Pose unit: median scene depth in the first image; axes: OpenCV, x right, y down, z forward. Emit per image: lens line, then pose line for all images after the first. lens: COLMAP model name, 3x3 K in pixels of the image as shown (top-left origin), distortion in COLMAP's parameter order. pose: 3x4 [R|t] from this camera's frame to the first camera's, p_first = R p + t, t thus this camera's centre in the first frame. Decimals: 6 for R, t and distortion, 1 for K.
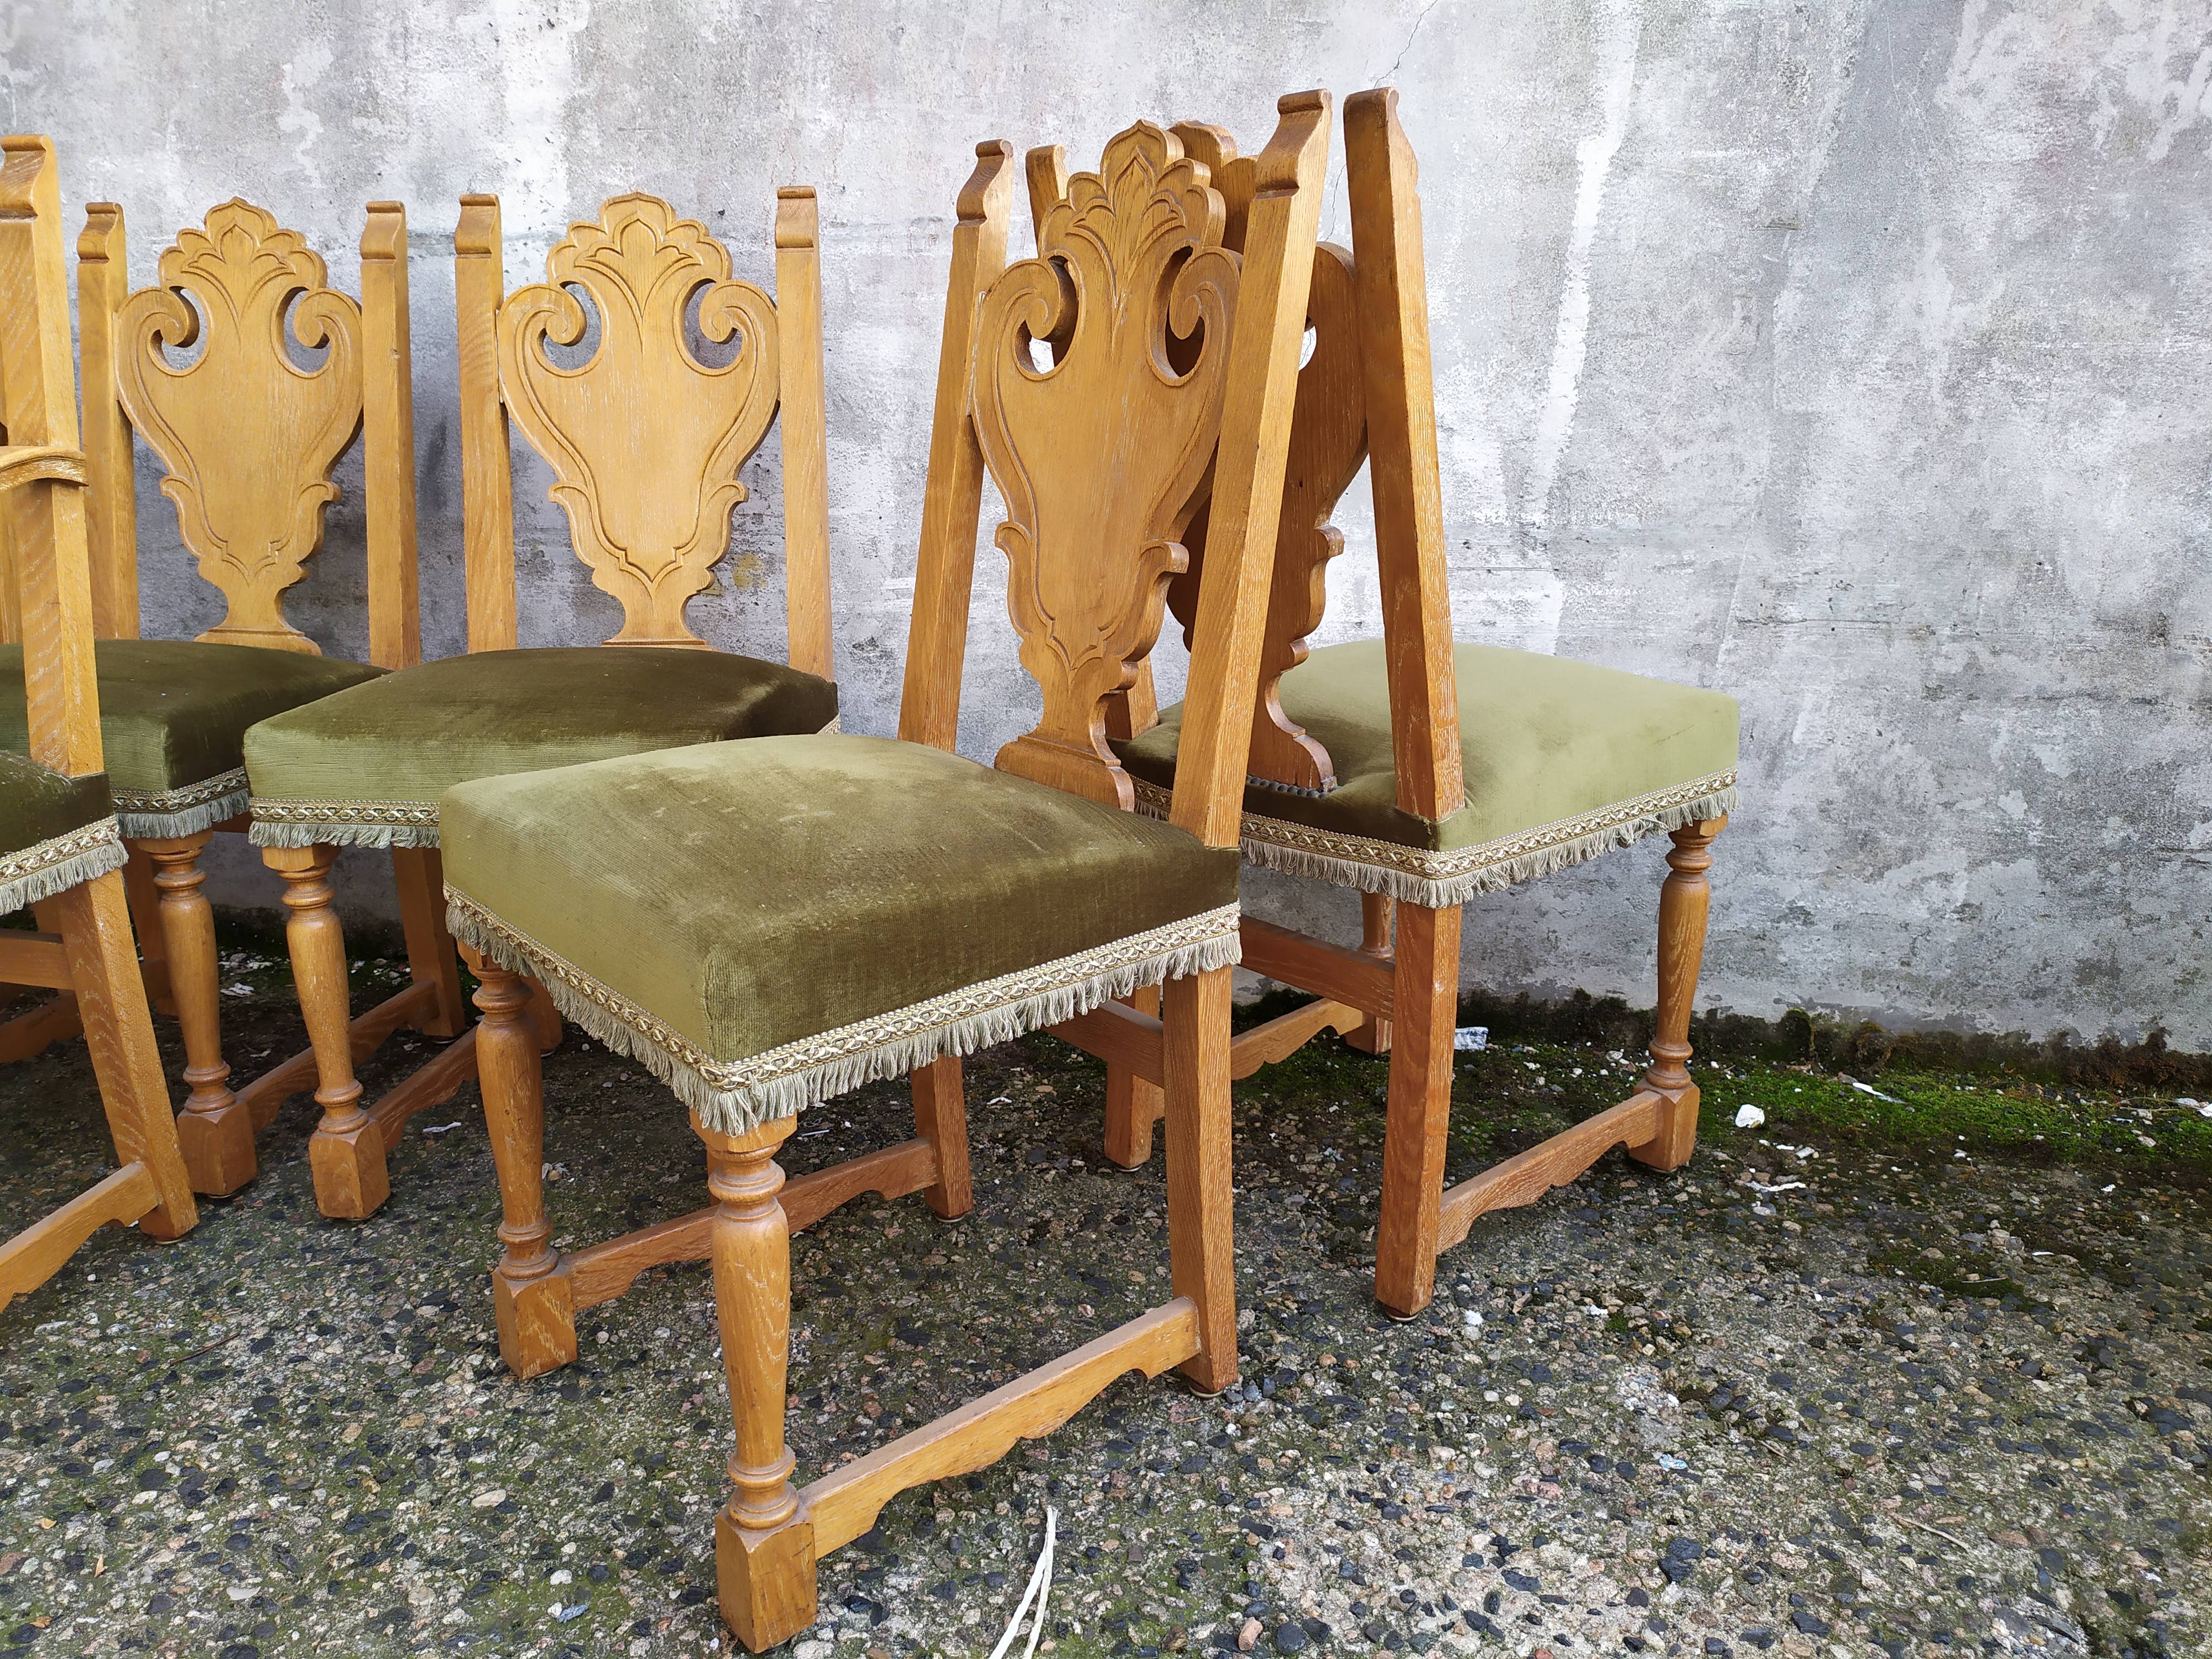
lens RADIAL K [[1686.6, 0, 1097.7], [0, 1686.6, 826.3], [0, 0, 1]] dist [0.029701, -0.029674]
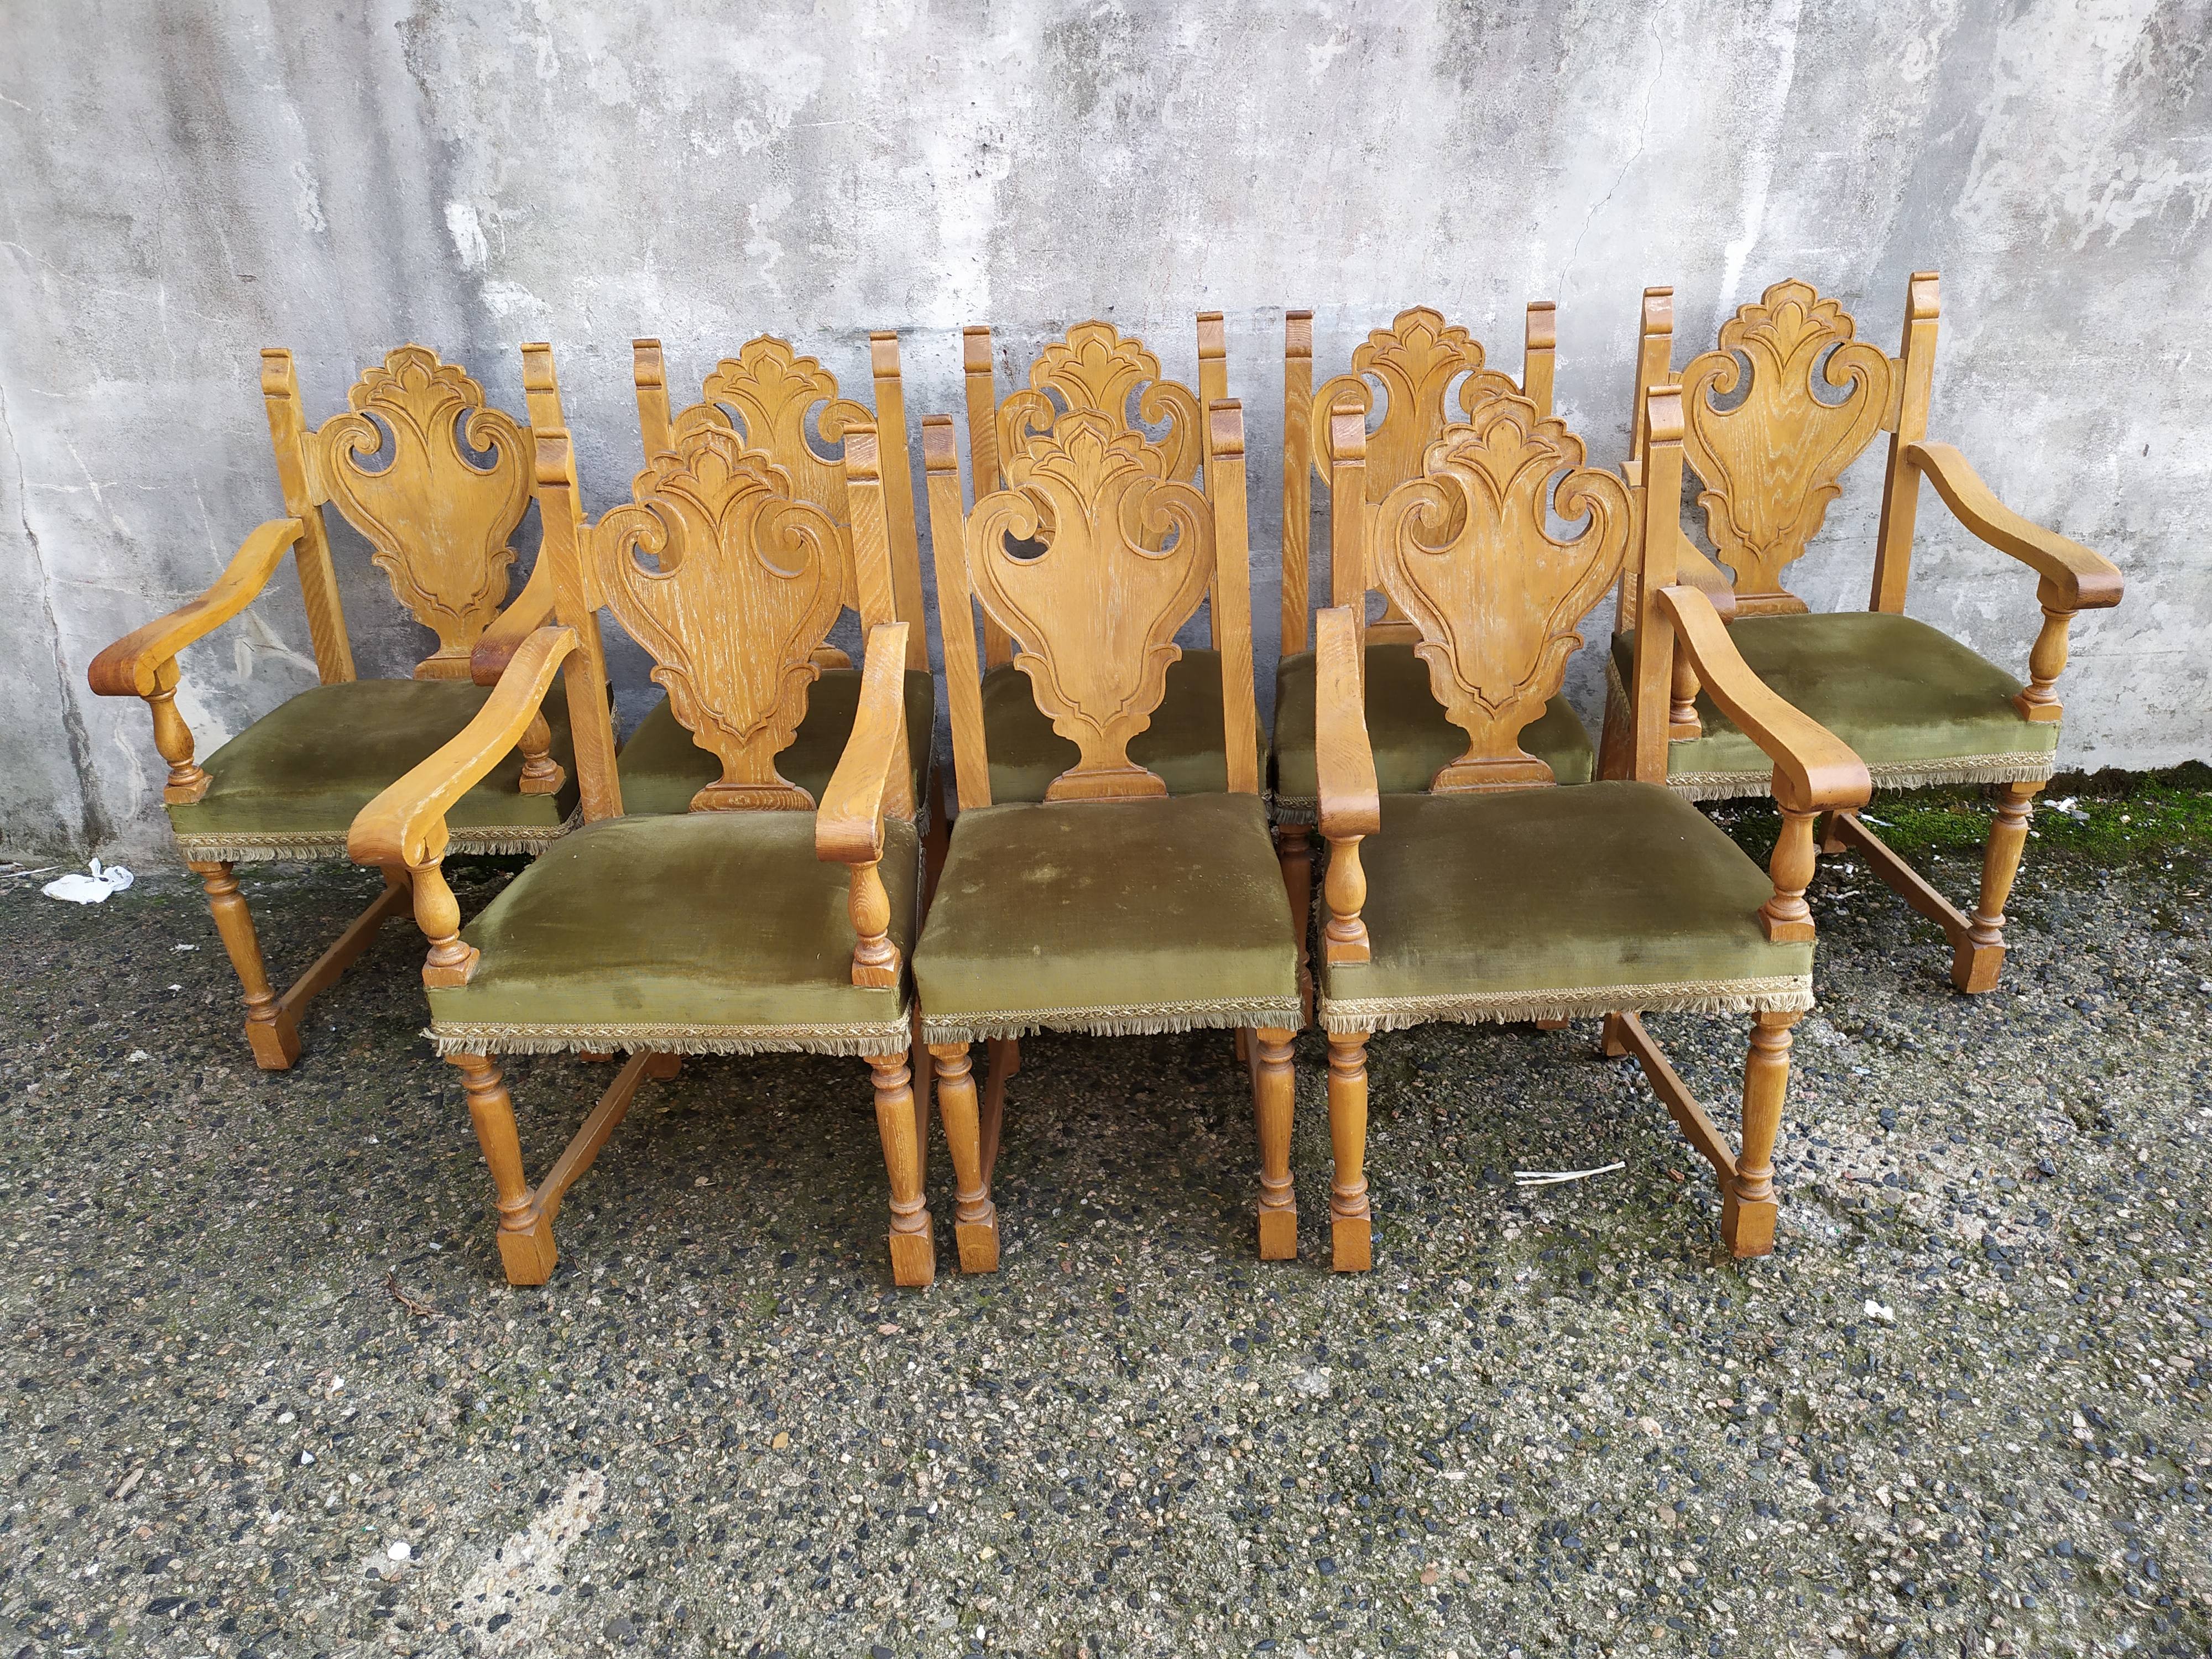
lens RADIAL K [[1686.6, 0, 1099.8], [0, 1686.6, 856.6], [0, 0, 1]] dist [0.029701, -0.029674]
pose [[0.977410, -0.138889, 0.159311, -0.565466], [0.096373, 0.963720, 0.248911, -0.305217], [-0.188102, -0.227934, 0.955334, -0.447391]]
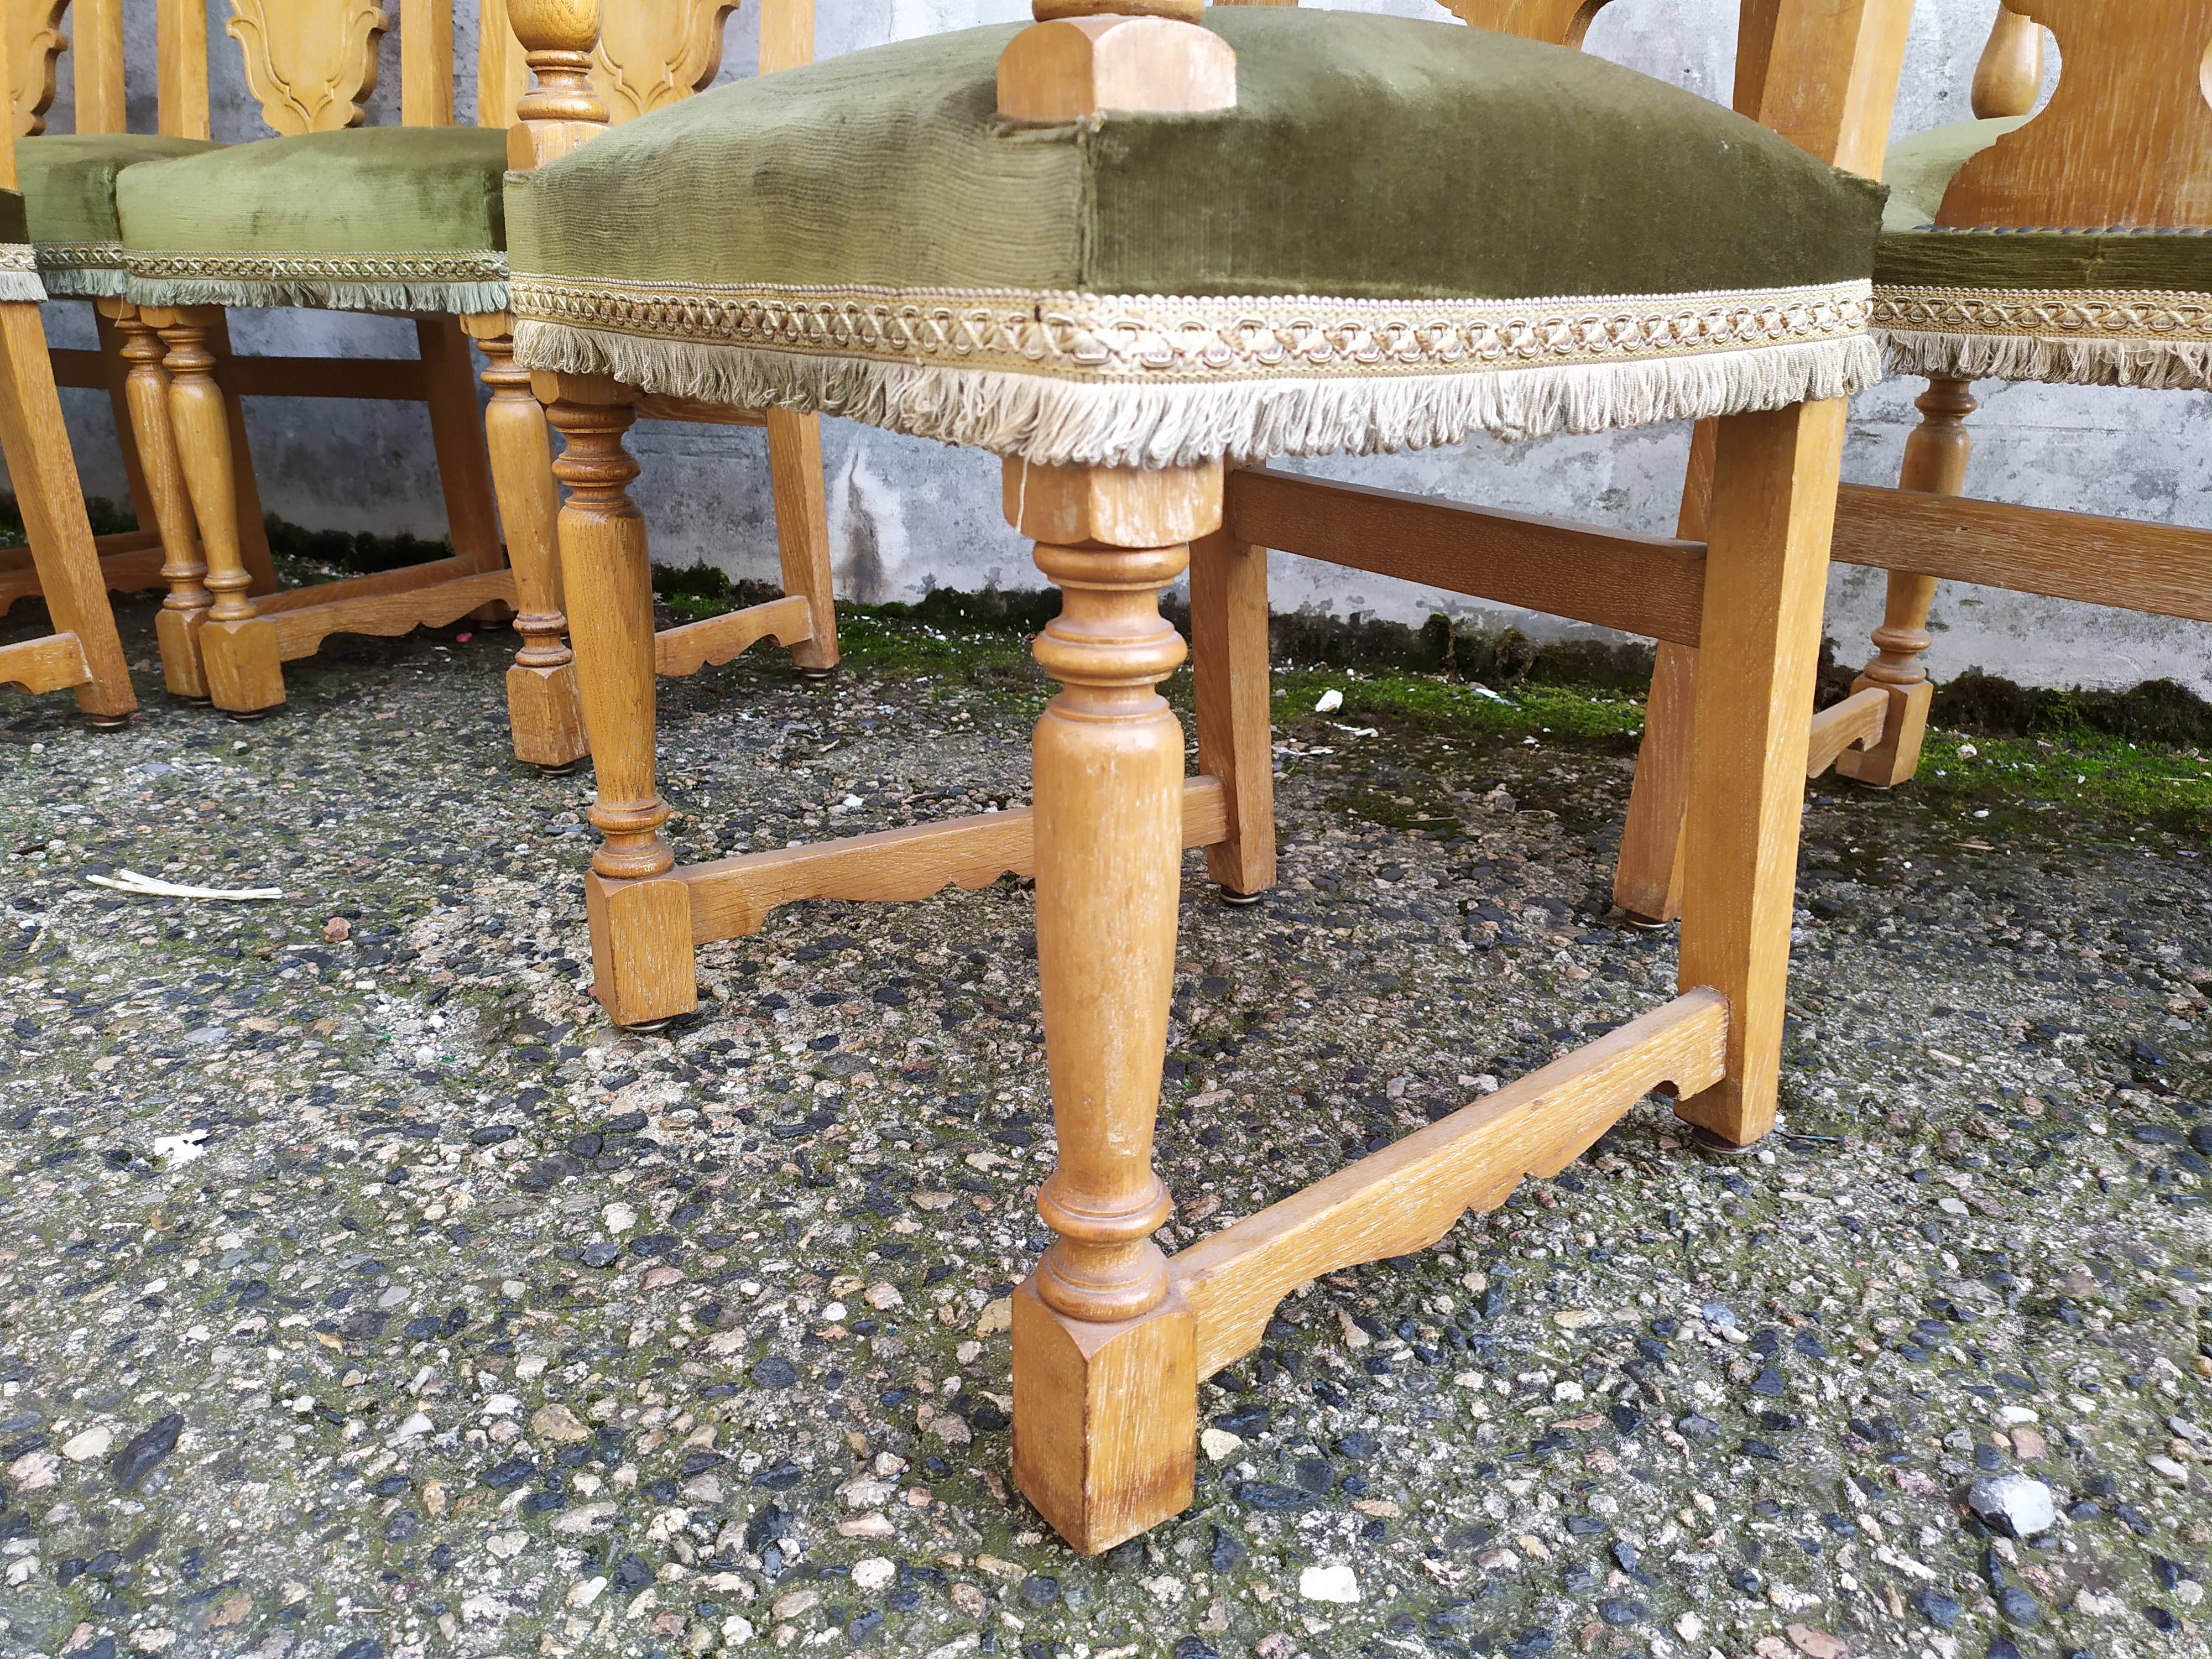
lens RADIAL K [[1686.6, 0, 1103.9], [0, 1686.6, 846.5], [0, 0, 1]] dist [0.029701, -0.029674]
pose [[0.981560, 0.076633, -0.175121, 0.442671], [-0.066615, 0.995826, 0.062396, 0.206212], [0.179172, -0.049580, 0.982568, 0.072085]]
